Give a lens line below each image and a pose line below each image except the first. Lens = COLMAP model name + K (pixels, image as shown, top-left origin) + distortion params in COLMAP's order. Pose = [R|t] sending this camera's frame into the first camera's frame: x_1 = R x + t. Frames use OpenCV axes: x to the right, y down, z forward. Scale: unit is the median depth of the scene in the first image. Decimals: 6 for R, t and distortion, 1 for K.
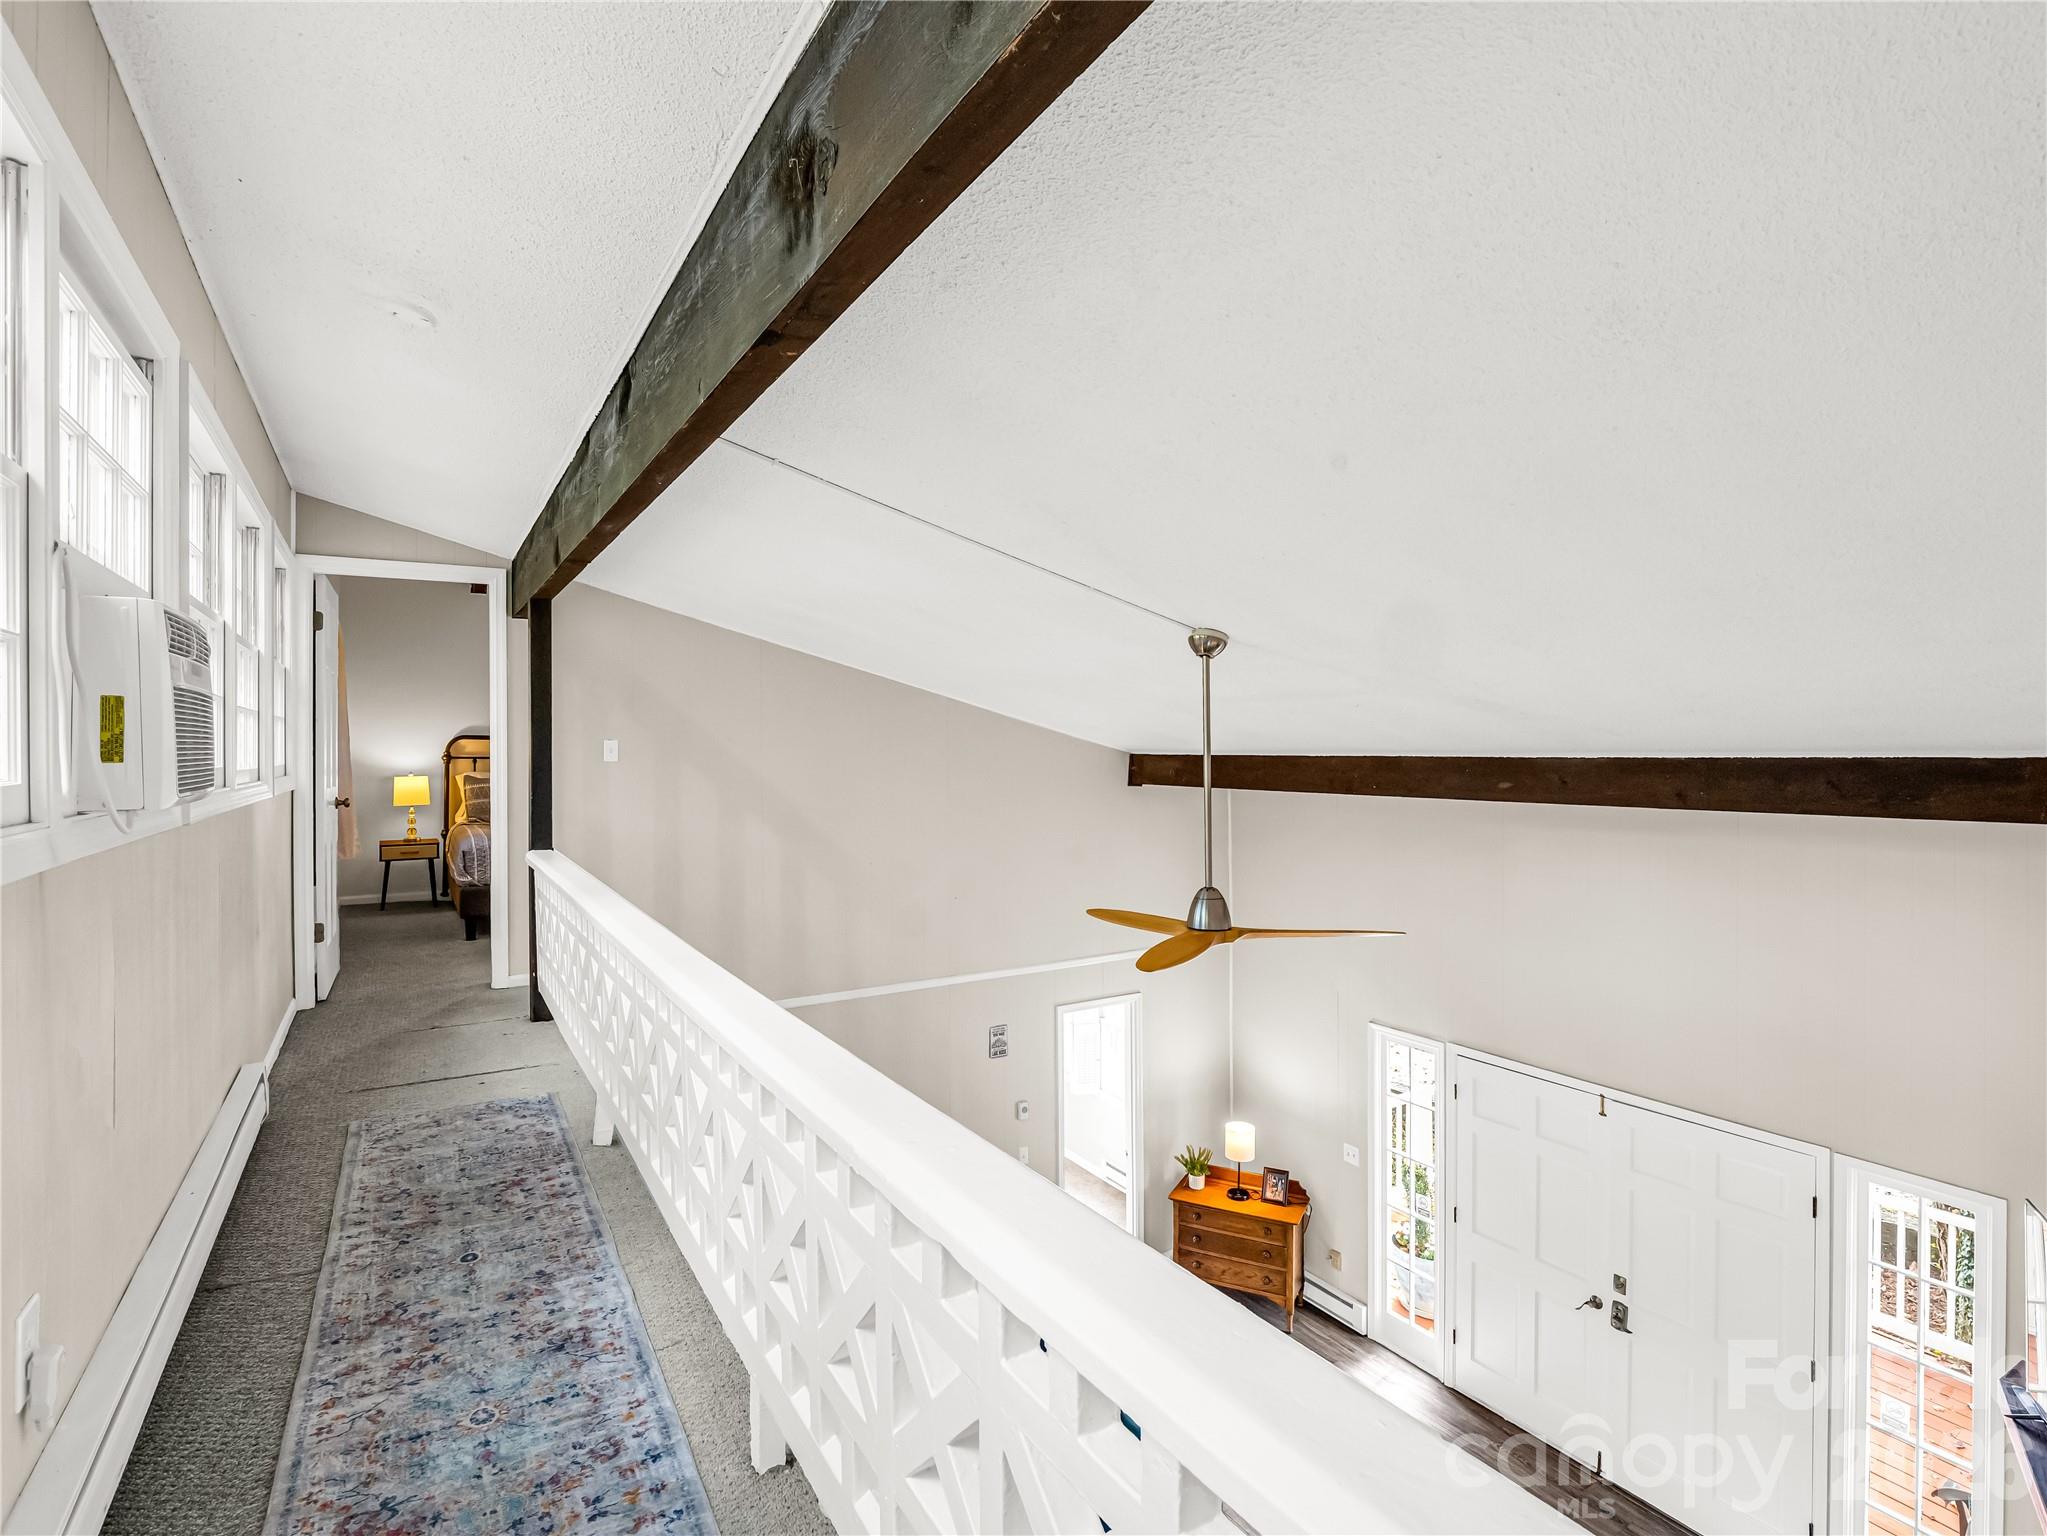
lens RADIAL K [[1016.2, 0, 1018.6], [0, 1016.2, 752.8], [0, 0, 1]] dist [-0.002773, -0.001217]
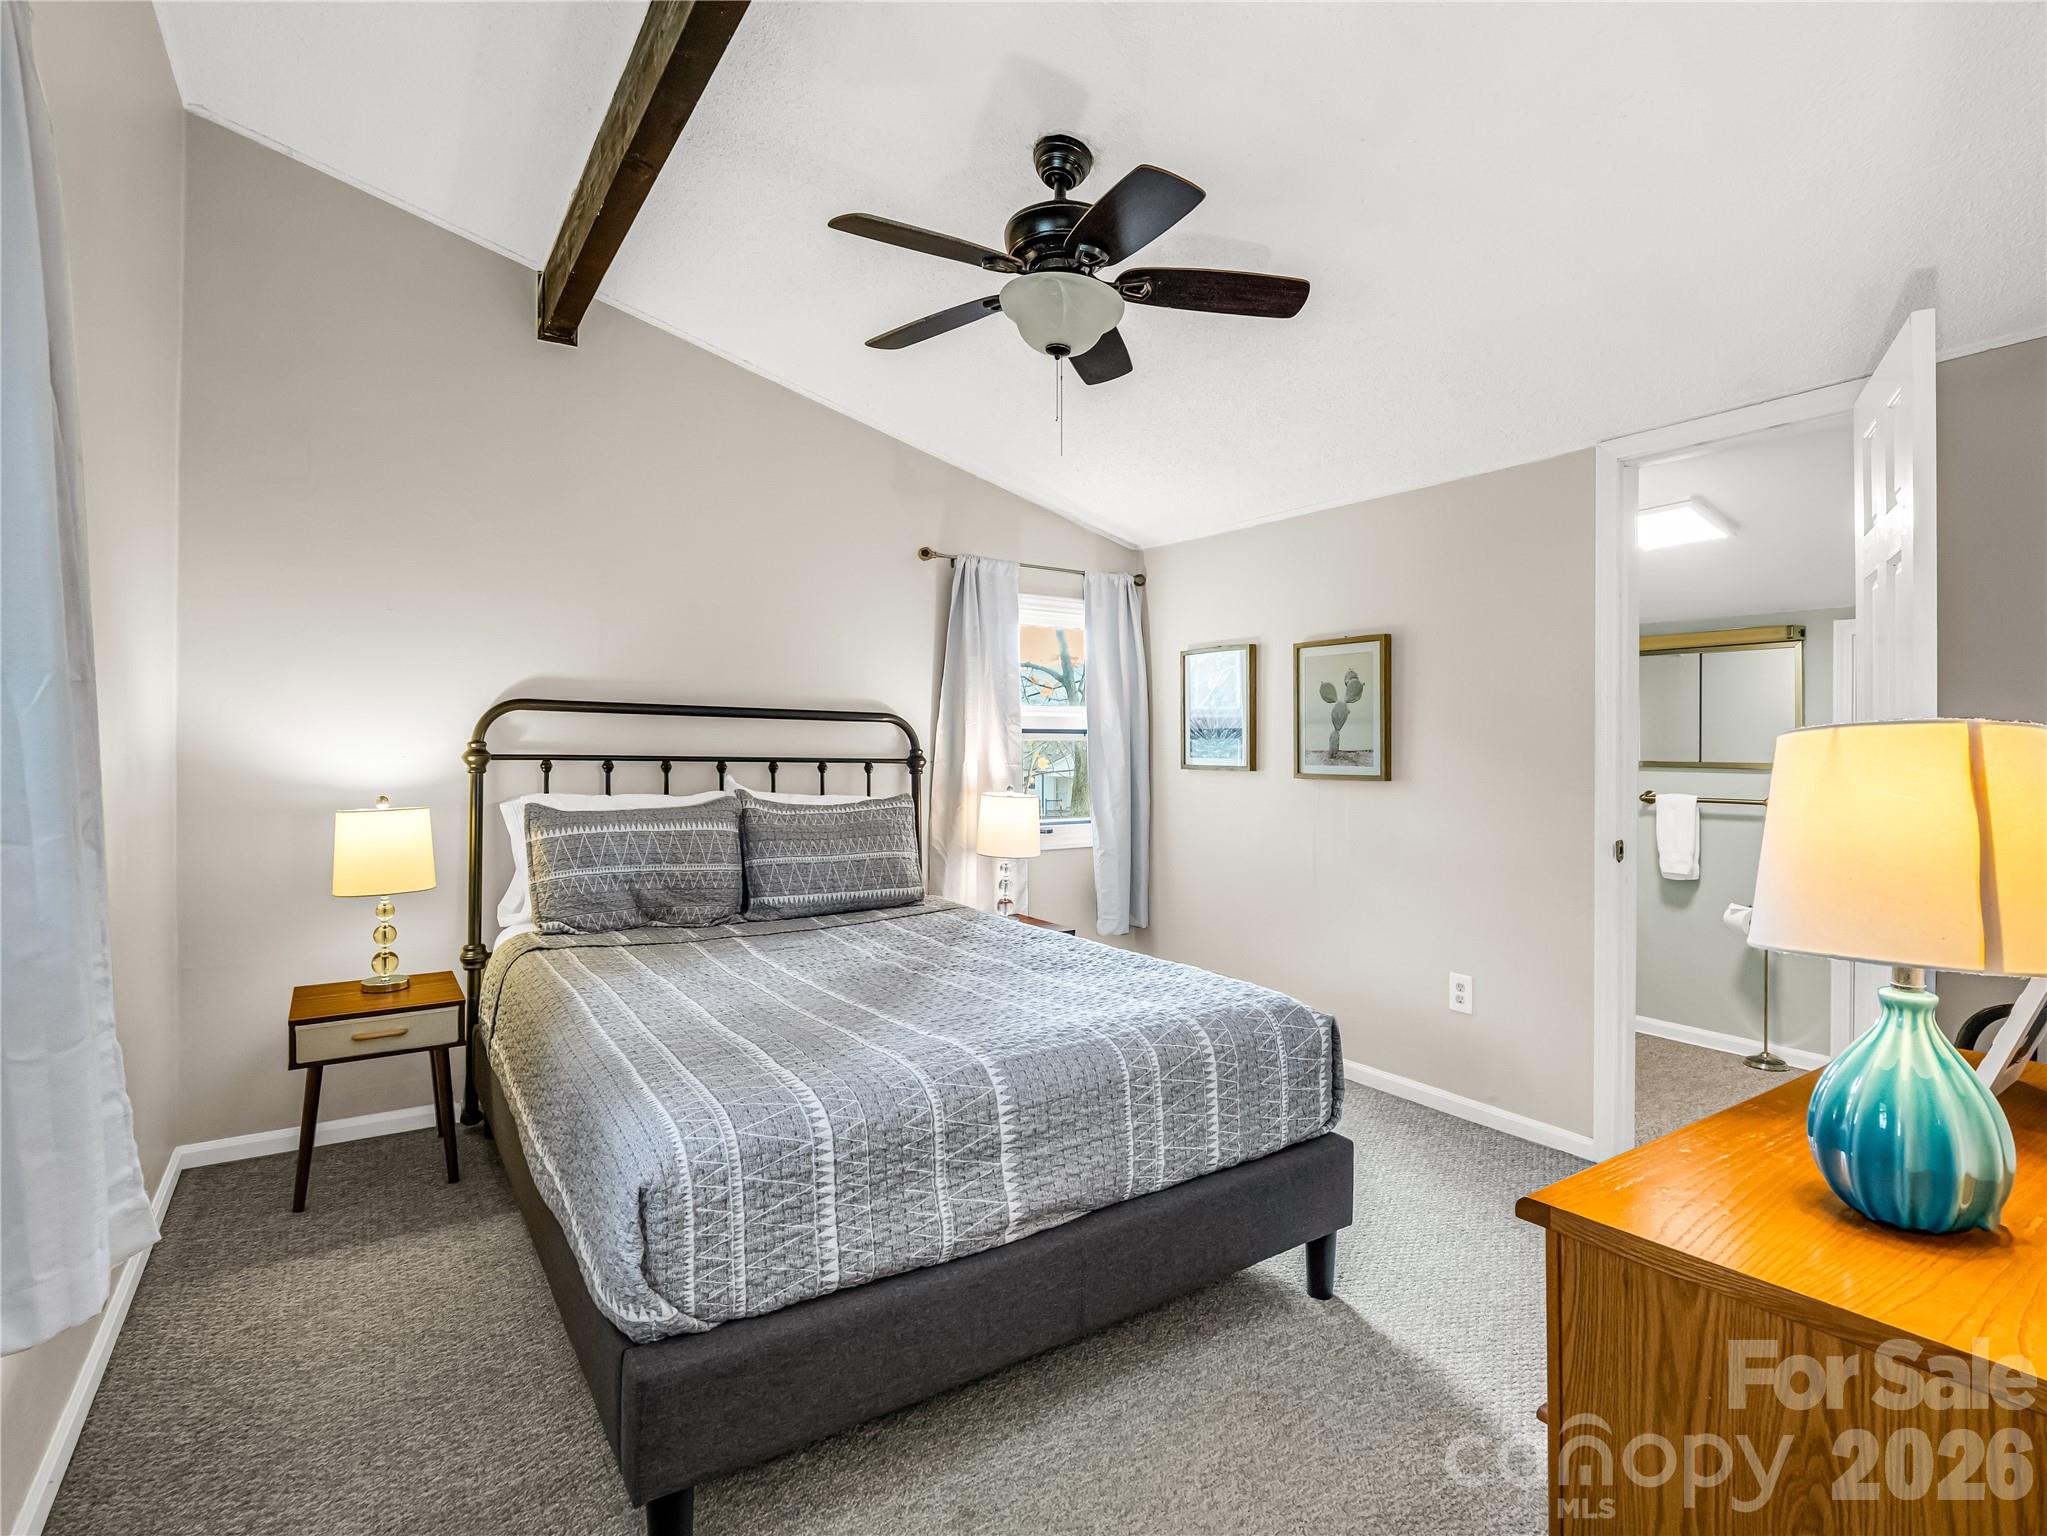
lens RADIAL K [[1016.2, 0, 1035.2], [0, 1016.2, 757.8], [0, 0, 1]] dist [-0.002773, -0.001217]
pose [[0.999063, 0.006004, 0.042850, -0.058851], [-0.006531, 0.999905, 0.012164, -0.000165], [-0.042773, -0.012432, 0.999007, 0.096947]]
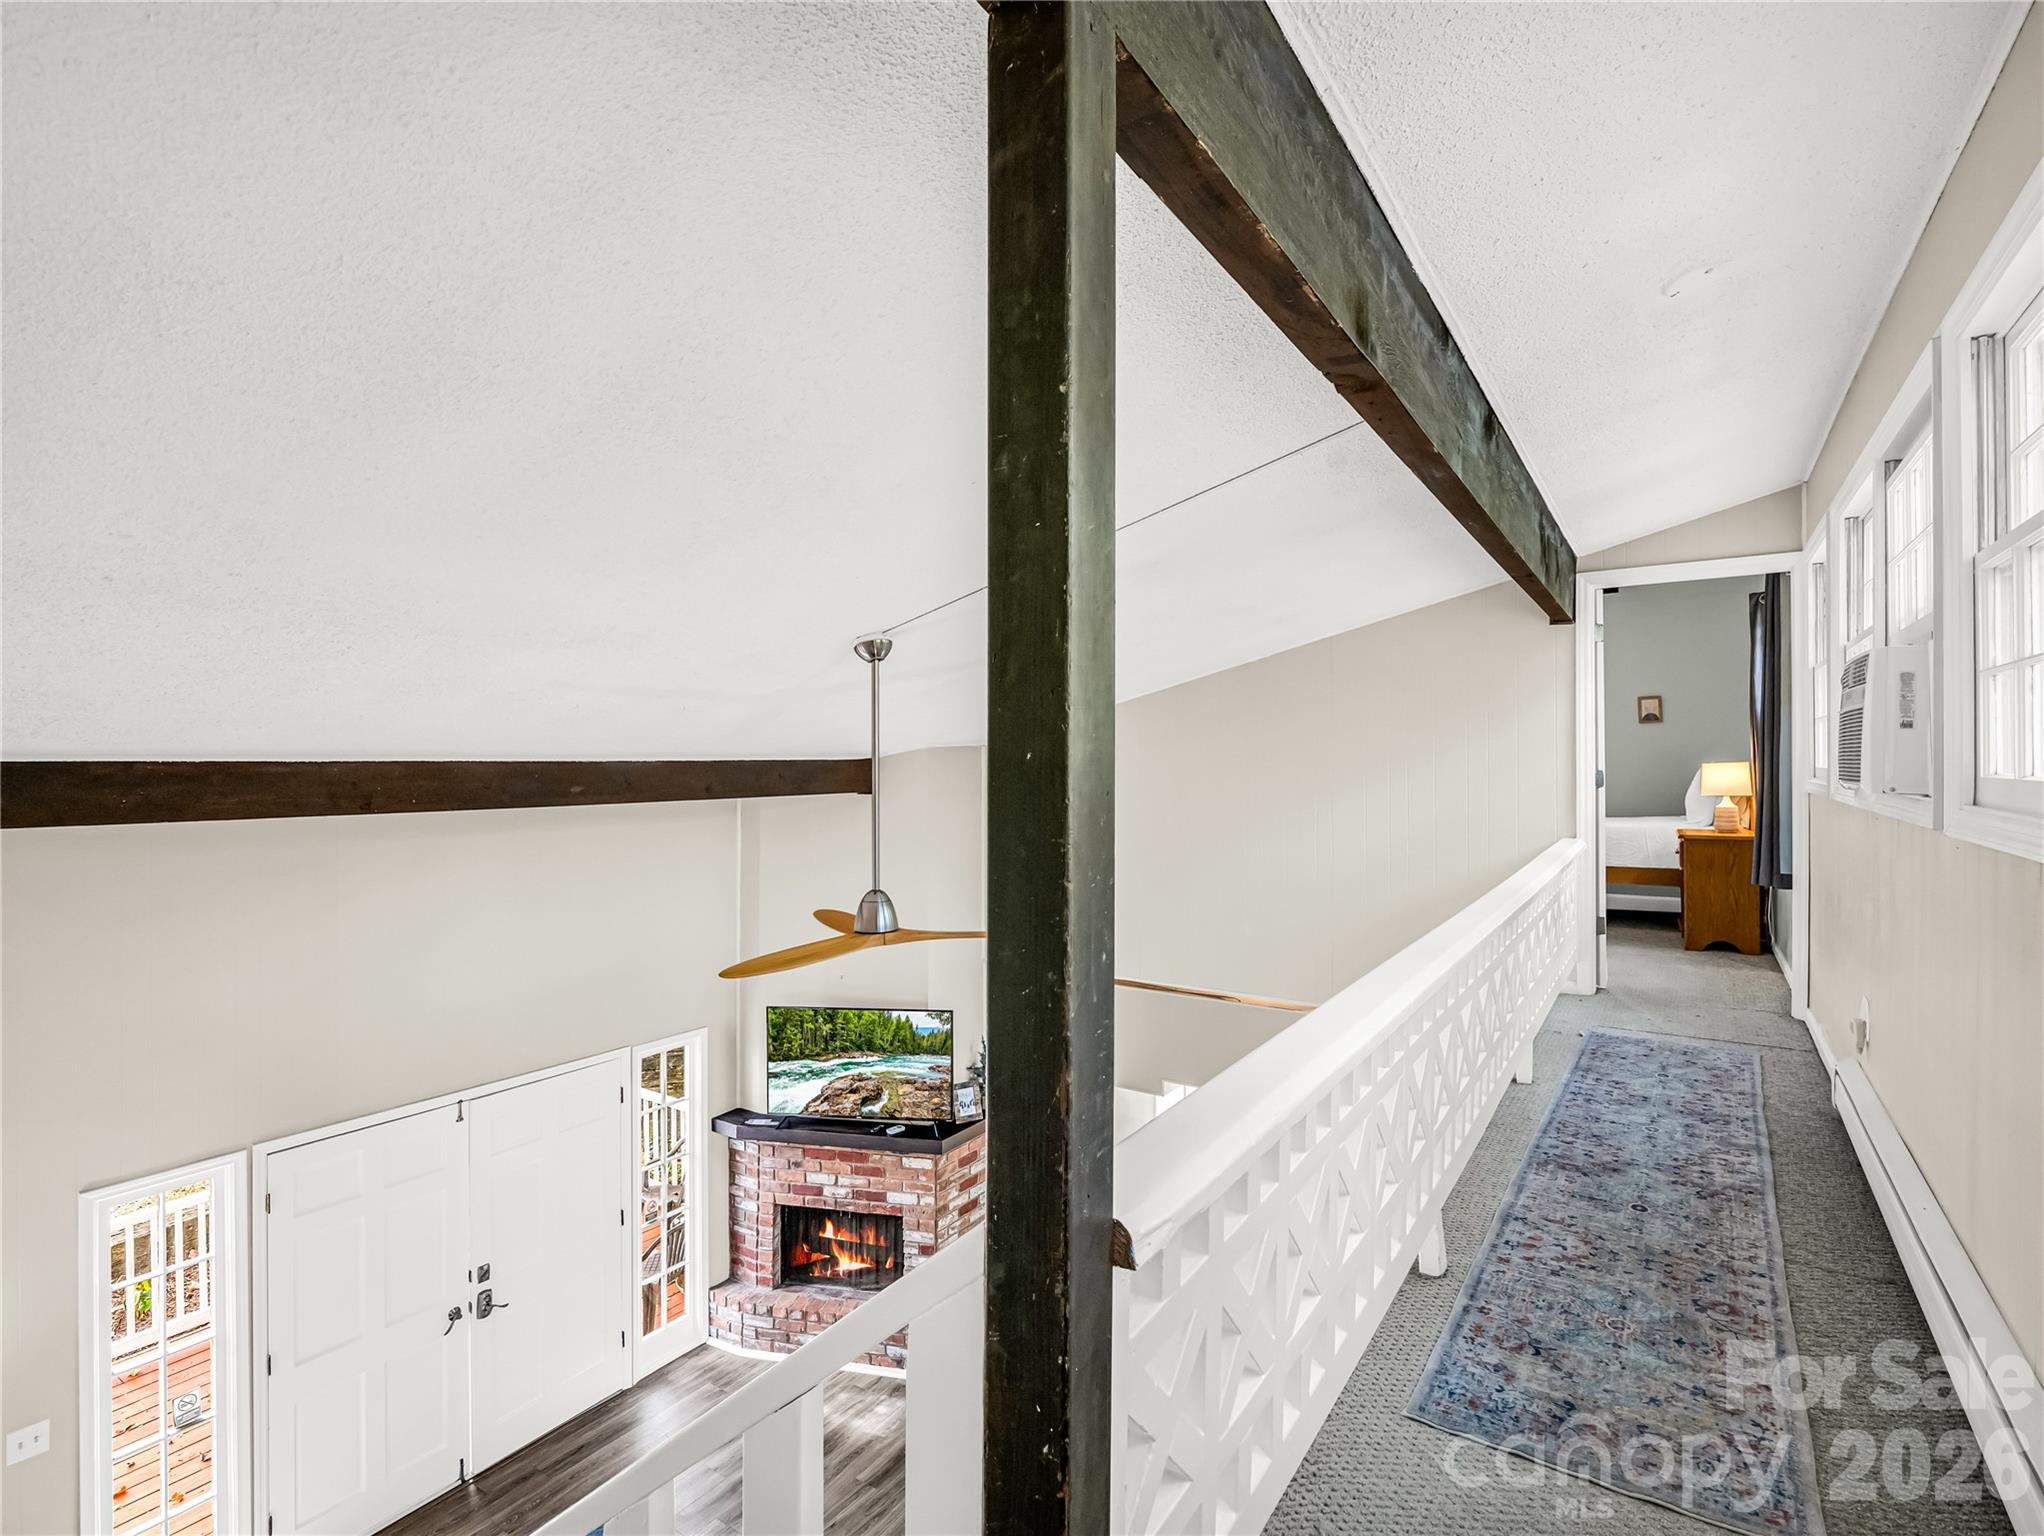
lens RADIAL K [[1014.7, 0, 1023.8], [0, 1014.7, 768.9], [0, 0, 1]] dist [-0.002773, -0.001217]
pose [[-0.435243, -0.005145, 0.900299, -1.380908], [-0.005692, 0.999979, 0.002963, 0.014831], [-0.900295, -0.003835, -0.435263, 2.320482]]
